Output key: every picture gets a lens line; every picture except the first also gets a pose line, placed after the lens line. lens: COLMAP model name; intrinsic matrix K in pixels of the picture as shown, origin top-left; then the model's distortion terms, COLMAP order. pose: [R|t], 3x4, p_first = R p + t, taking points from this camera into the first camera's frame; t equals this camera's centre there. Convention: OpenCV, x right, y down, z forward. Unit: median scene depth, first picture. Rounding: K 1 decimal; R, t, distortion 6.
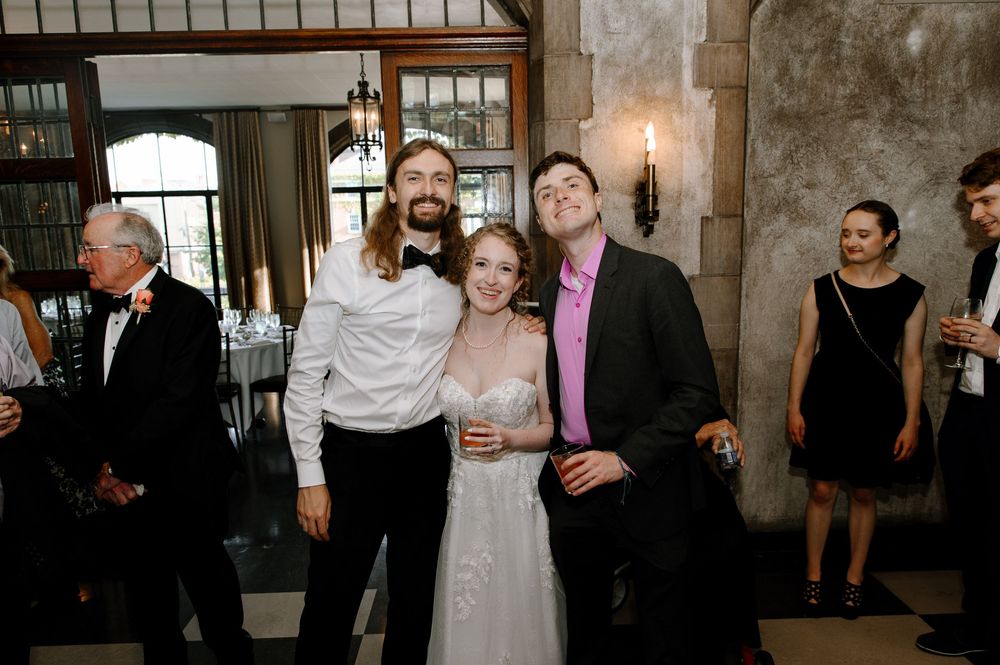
lens RADIAL K [[680.9, 0, 494.6], [0, 680.9, 332.3], [0, 0, 1]] dist [0.002428, 0.008540]
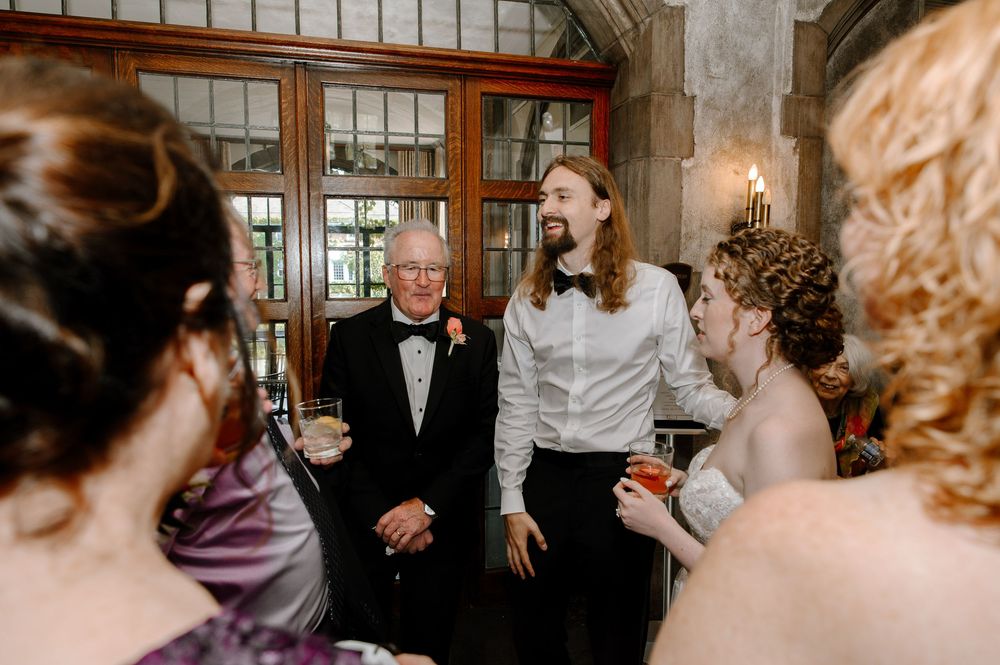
lens RADIAL K [[680.9, 0, 500.4], [0, 680.9, 330.4], [0, 0, 1]] dist [0.002428, 0.008540]
pose [[0.968702, 0.001069, 0.248224, -0.382862], [0.017916, 0.997082, -0.074211, 0.010564], [-0.247579, 0.076335, 0.965856, 0.116034]]
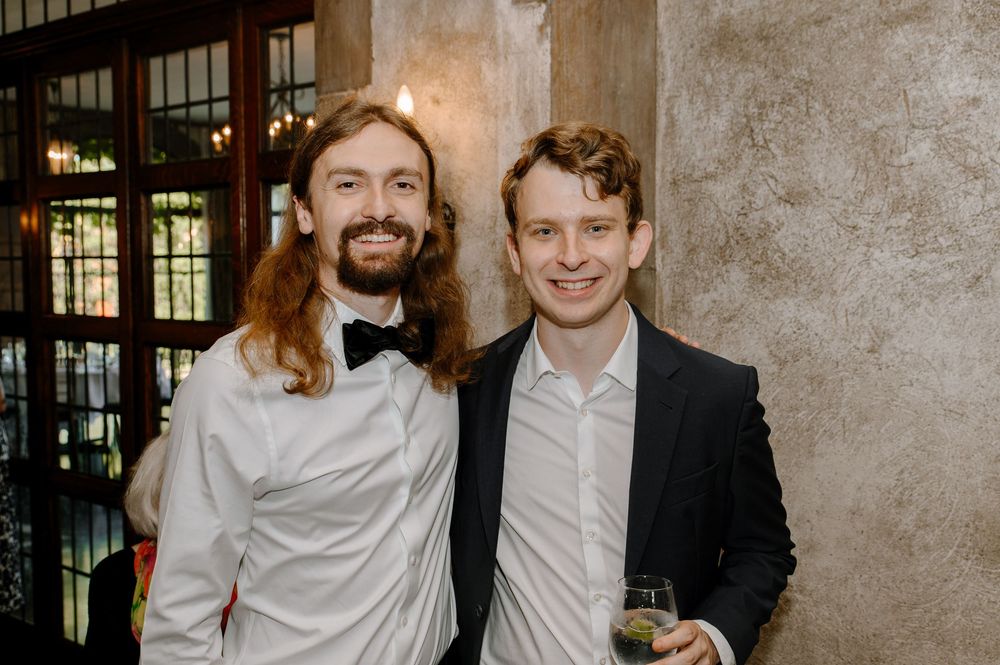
lens RADIAL K [[1098.1, 0, 497.7], [0, 1098.1, 334.6], [0, 0, 1]] dist [0.010894, 0.000000]
pose [[0.760597, 0.059452, -0.646496, 0.796838], [-0.105982, 0.993810, -0.033296, -0.098052], [0.640515, 0.093842, 0.762190, 0.414743]]
